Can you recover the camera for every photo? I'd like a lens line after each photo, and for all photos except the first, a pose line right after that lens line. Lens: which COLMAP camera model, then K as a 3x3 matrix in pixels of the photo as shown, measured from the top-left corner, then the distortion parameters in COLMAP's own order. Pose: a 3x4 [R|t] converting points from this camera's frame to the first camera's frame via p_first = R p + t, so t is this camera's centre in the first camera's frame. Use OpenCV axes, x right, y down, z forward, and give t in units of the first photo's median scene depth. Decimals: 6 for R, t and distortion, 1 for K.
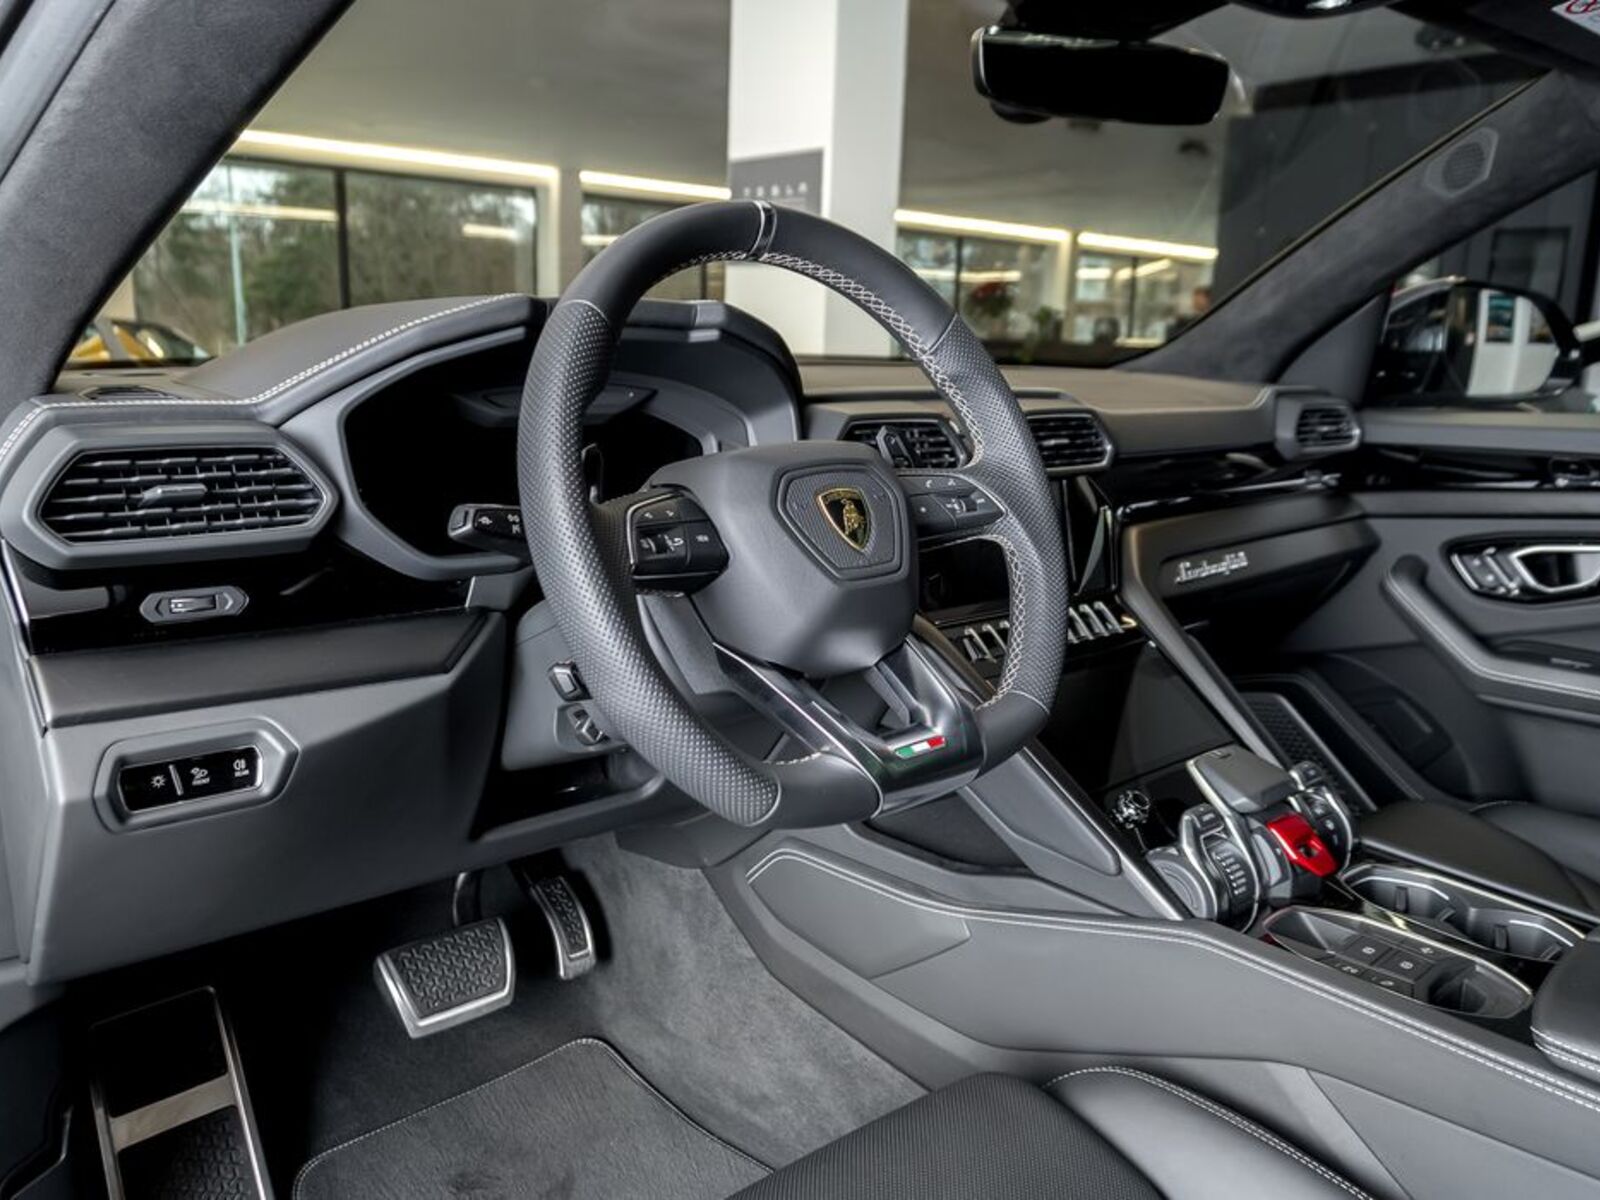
lens RADIAL K [[1278.8, 0, 800.0], [0, 1278.8, 600.0], [0, 0, 1]] dist [0.030185, -0.001566]
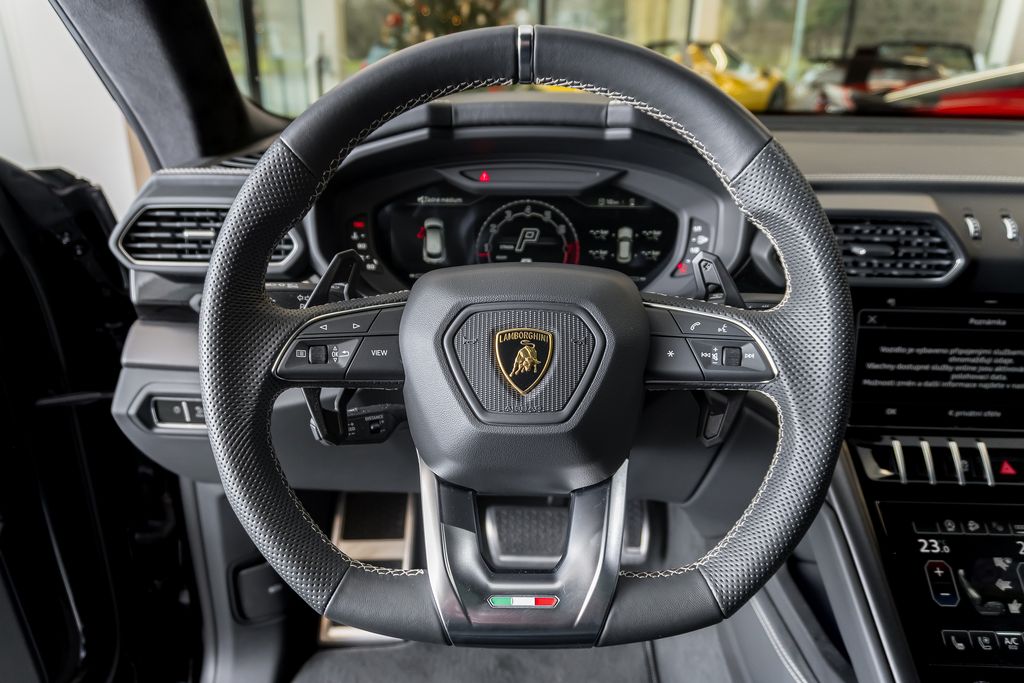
lens RADIAL K [[776.6, 0, 512.0], [0, 776.6, 341.5], [0, 0, 1]] dist [-0.001319, -0.004130]
pose [[0.726098, 0.241277, -0.643869, 0.335367], [-0.133261, 0.968038, 0.212473, -0.164609], [0.674554, -0.068474, 0.735043, 0.438987]]
